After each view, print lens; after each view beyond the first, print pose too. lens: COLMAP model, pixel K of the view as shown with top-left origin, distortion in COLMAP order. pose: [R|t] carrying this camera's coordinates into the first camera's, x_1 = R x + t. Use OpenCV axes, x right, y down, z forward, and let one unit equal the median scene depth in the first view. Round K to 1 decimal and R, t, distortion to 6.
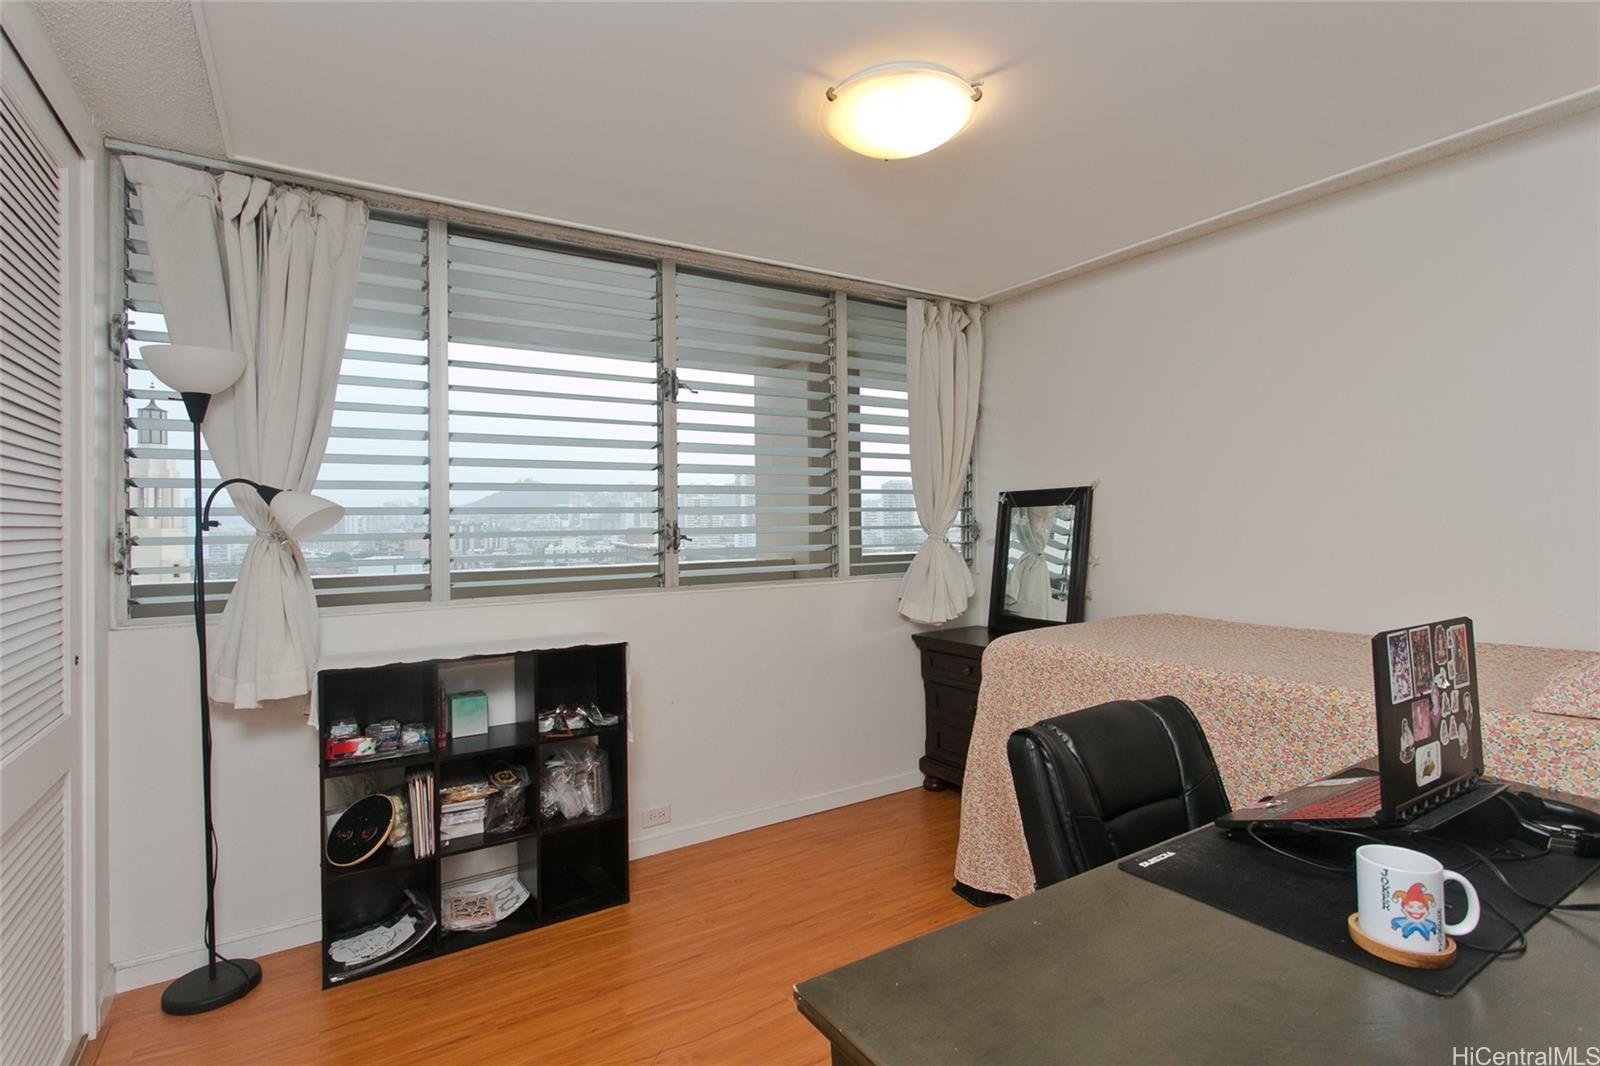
lens RADIAL K [[763.9, 0, 790.5], [0, 763.9, 511.7], [0, 0, 1]] dist [-0.000950, 0.000850]
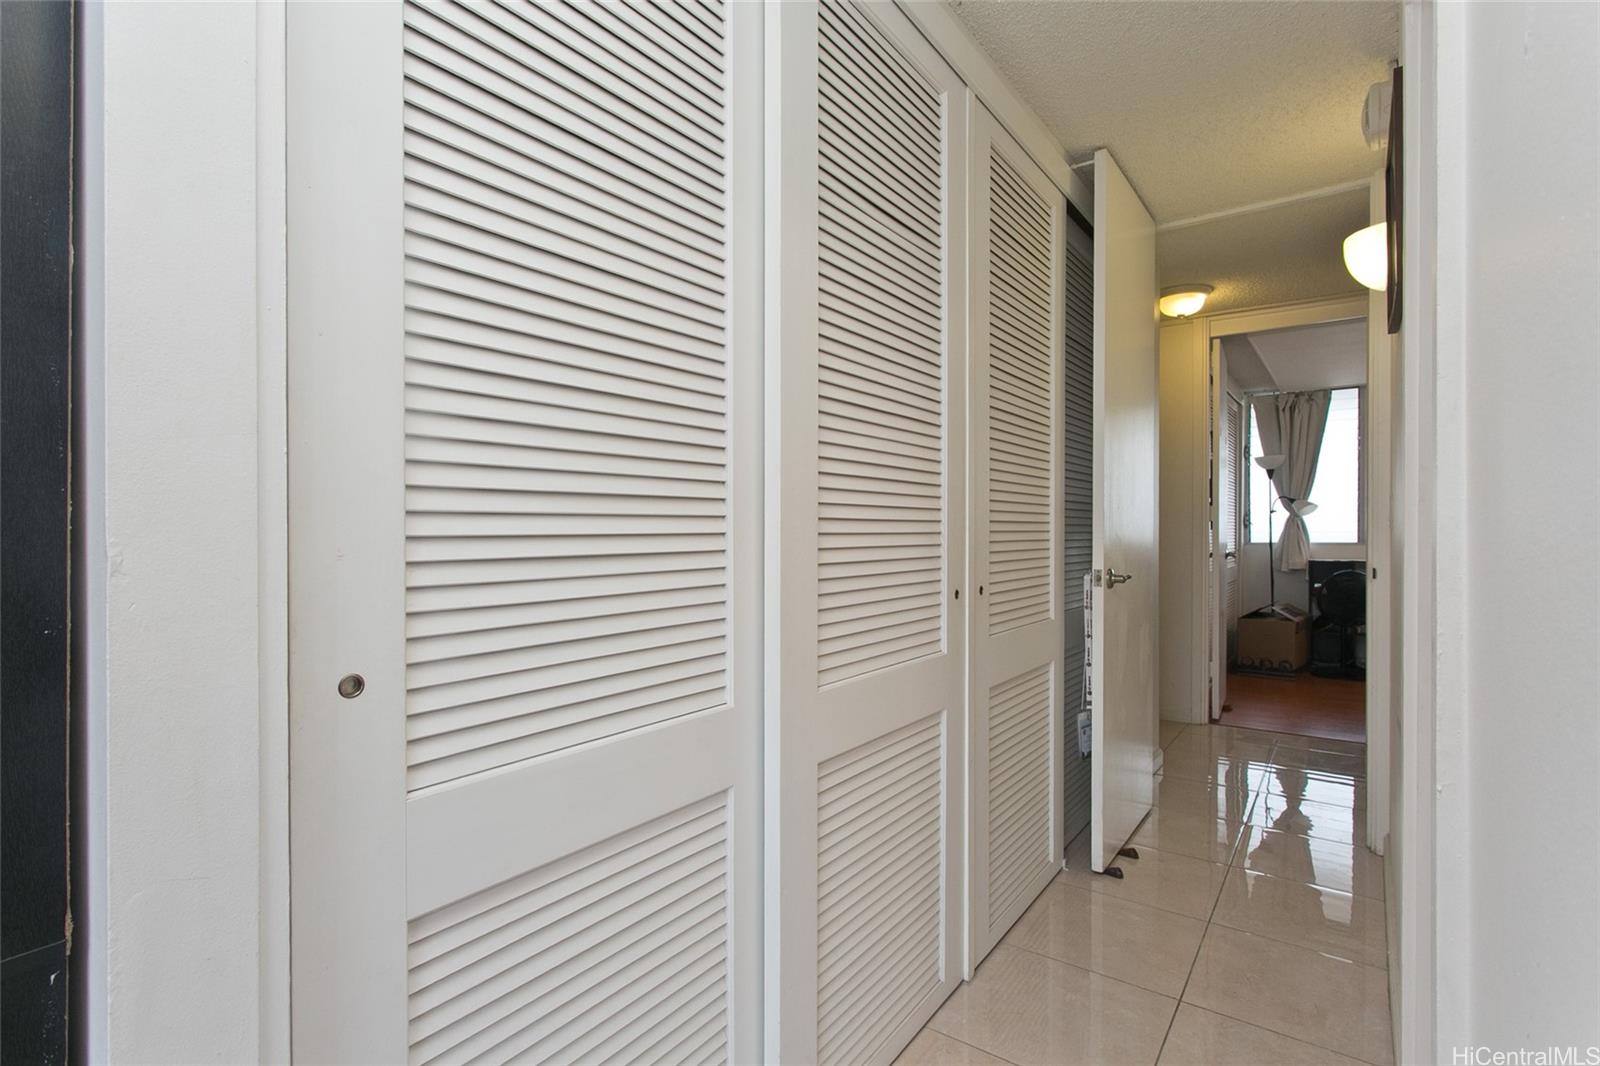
lens RADIAL K [[763.9, 0, 801.6], [0, 763.9, 530.4], [0, 0, 1]] dist [-0.000950, 0.000850]
pose [[0.375992, 0.021718, -0.926368, 1.364937], [0.001410, 0.999711, 0.024010, 0.020200], [0.926622, -0.010334, 0.375853, -1.905425]]
